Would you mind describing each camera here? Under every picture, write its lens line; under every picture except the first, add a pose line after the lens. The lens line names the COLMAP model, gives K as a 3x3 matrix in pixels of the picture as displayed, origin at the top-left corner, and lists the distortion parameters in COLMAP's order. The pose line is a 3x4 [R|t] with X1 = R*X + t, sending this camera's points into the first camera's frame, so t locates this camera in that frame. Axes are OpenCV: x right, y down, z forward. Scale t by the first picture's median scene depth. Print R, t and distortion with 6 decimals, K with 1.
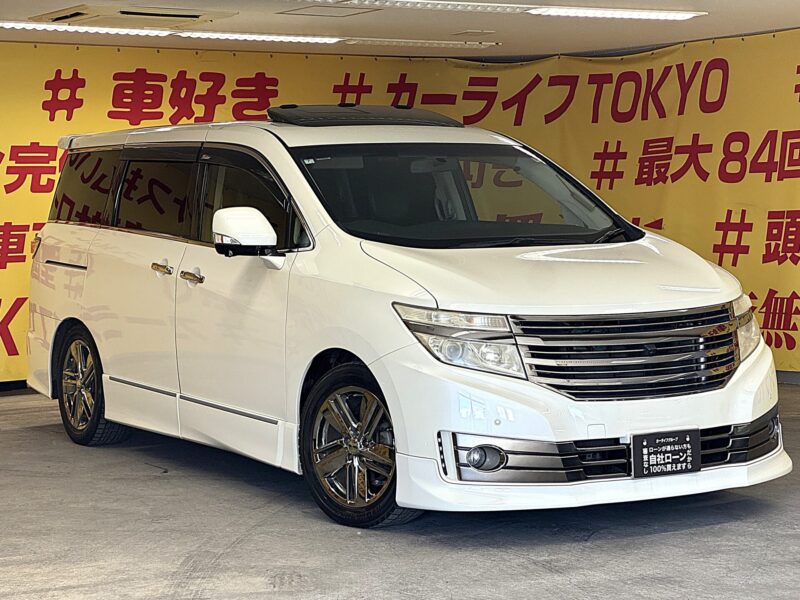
lens RADIAL K [[1839.9, 0, 400.0], [0, 1839.9, 300.0], [0, 0, 1]] dist [0.127194, 0.424604]
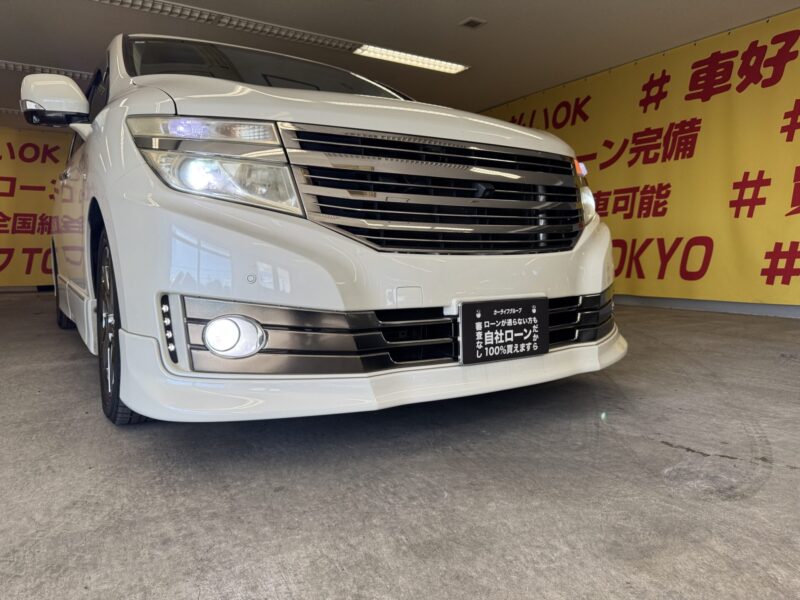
lens RADIAL K [[586.1, 0, 400.0], [0, 586.1, 300.0], [0, 0, 1]] dist [0.031799, -0.044546]
pose [[0.998943, 0.005105, 0.045672, 0.091779], [-0.006113, 0.999740, 0.021955, 0.066621], [-0.045548, -0.022211, 0.998715, 0.771649]]
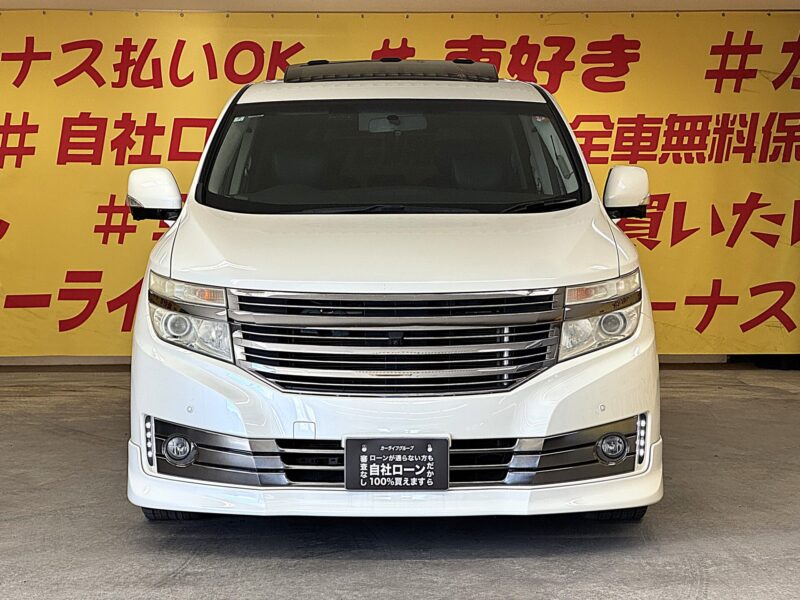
lens RADIAL K [[1839.9, 0, 400.0], [0, 1839.9, 300.0], [0, 0, 1]] dist [0.127194, 0.424604]
pose [[0.853299, 0.040692, -0.519831, 0.569388], [-0.039019, 0.999138, 0.014162, -0.001755], [0.519960, 0.008199, 0.854151, 0.298286]]
